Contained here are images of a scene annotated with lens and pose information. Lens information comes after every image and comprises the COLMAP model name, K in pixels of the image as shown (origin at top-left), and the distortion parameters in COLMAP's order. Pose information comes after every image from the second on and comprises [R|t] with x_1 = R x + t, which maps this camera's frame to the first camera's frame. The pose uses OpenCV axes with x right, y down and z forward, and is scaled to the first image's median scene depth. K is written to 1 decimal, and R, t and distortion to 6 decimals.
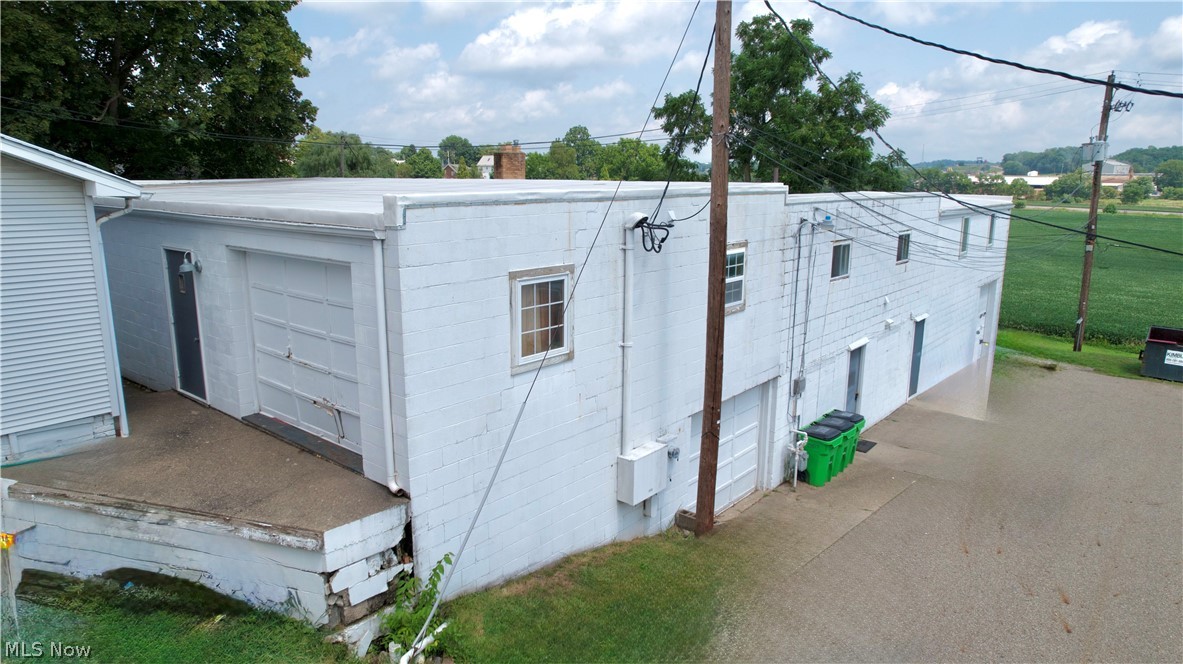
lens RADIAL K [[754.5, 0, 596.0], [0, 754.5, 334.2], [0, 0, 1]] dist [-0.077209, 0.073792]
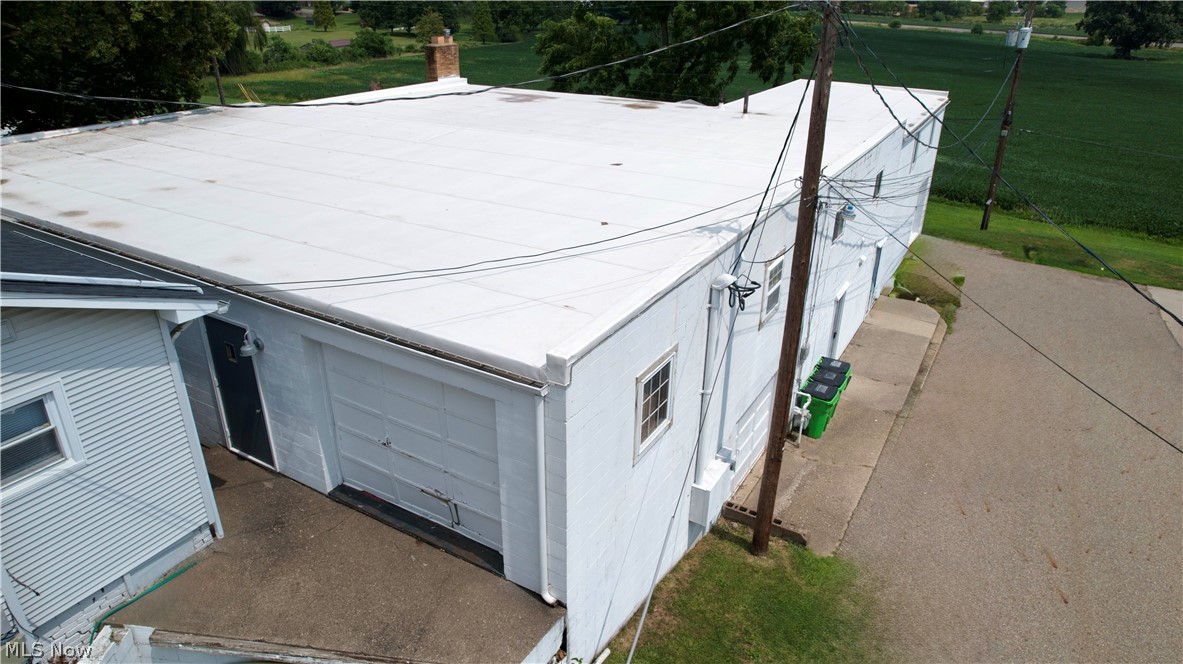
lens RADIAL K [[754.5, 0, 596.0], [0, 754.5, 334.2], [0, 0, 1]] dist [-0.077209, 0.073792]
pose [[0.986897, -0.063770, 0.148217, -0.264499], [0.028238, 0.972670, 0.230469, -0.313769], [-0.158863, -0.223264, 0.961725, 0.044590]]
